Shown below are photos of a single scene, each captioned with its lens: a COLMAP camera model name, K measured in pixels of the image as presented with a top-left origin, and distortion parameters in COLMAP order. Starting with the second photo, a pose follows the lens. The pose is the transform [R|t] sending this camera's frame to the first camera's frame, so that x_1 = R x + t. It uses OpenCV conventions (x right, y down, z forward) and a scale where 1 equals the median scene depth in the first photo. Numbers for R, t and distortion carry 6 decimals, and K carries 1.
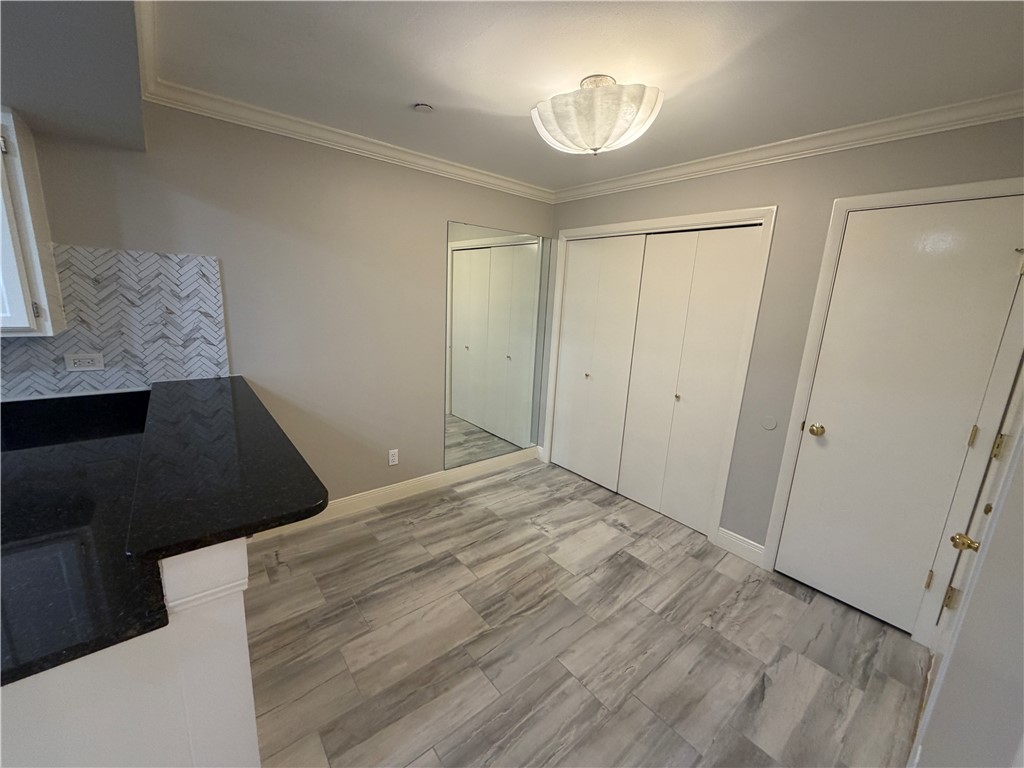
lens RADIAL K [[409.0, 0, 512.3], [0, 409.0, 383.0], [0, 0, 1]] dist [0.002622, 0.000183]
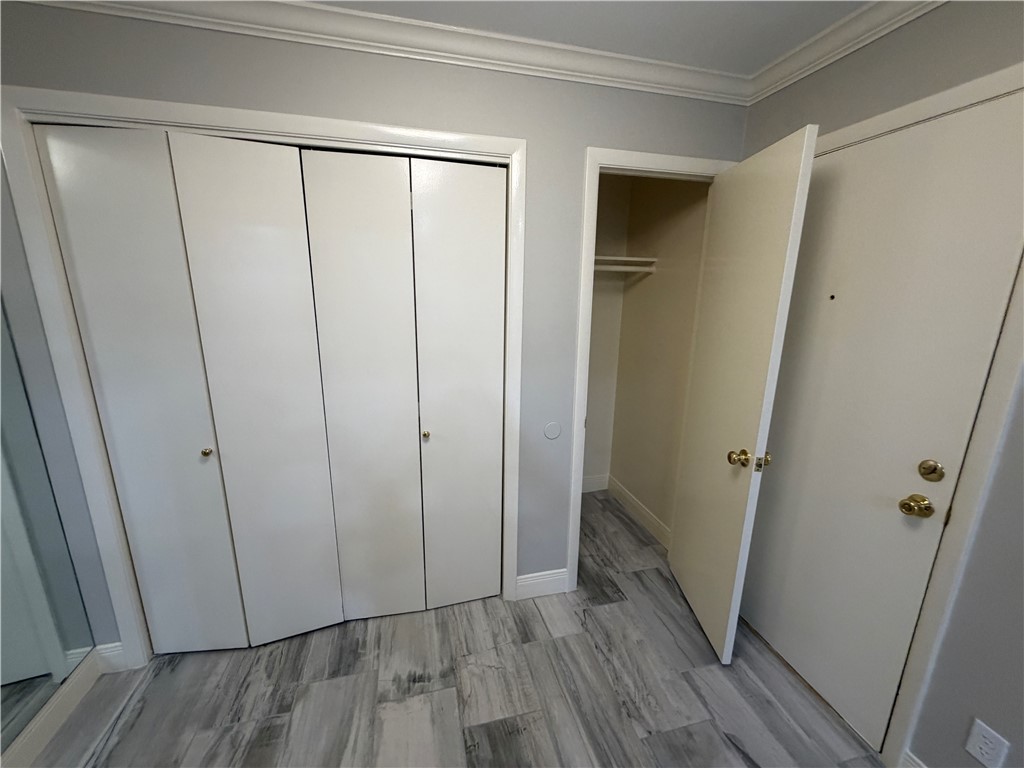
lens RADIAL K [[409.0, 0, 510.0], [0, 409.0, 384.0], [0, 0, 1]] dist [0.002622, 0.000183]
pose [[0.434349, -0.243599, 0.867180, -0.094018], [0.200931, 0.964681, 0.170346, -0.163355], [-0.878048, 0.100254, 0.467955, 0.784206]]
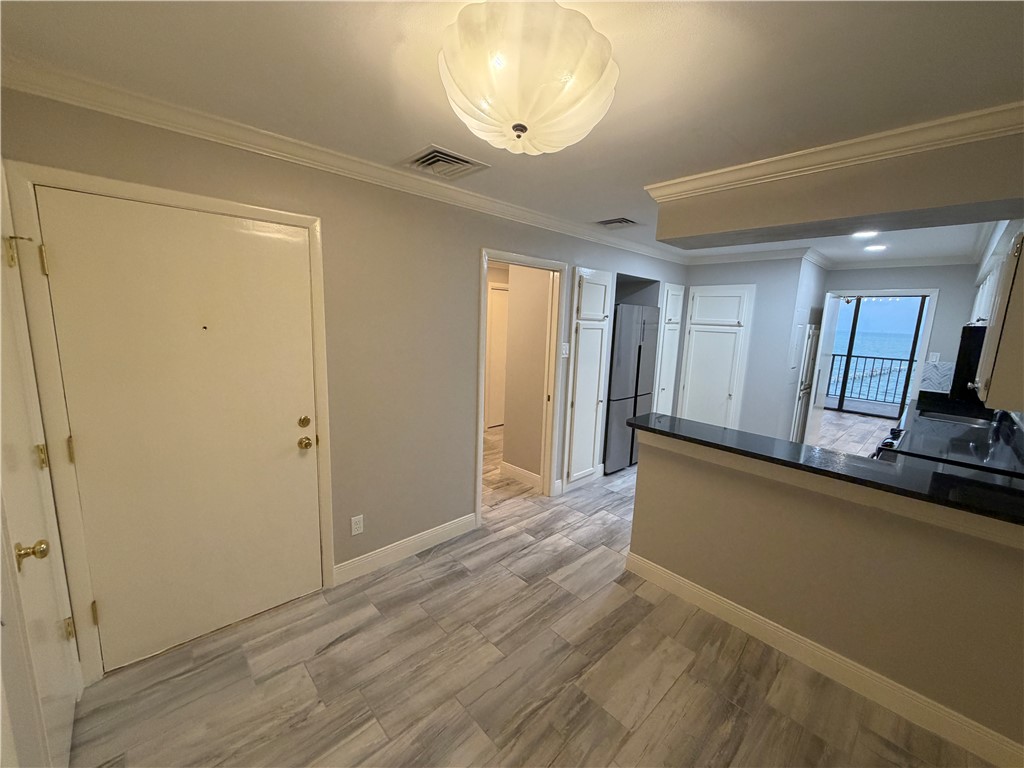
lens RADIAL K [[409.0, 0, 515.0], [0, 409.0, 384.8], [0, 0, 1]] dist [0.002622, 0.000183]
pose [[-0.993955, -0.074427, -0.080711, 0.194251], [-0.099151, 0.924207, 0.368797, -0.351763], [0.047145, 0.374570, -0.925999, 1.500628]]
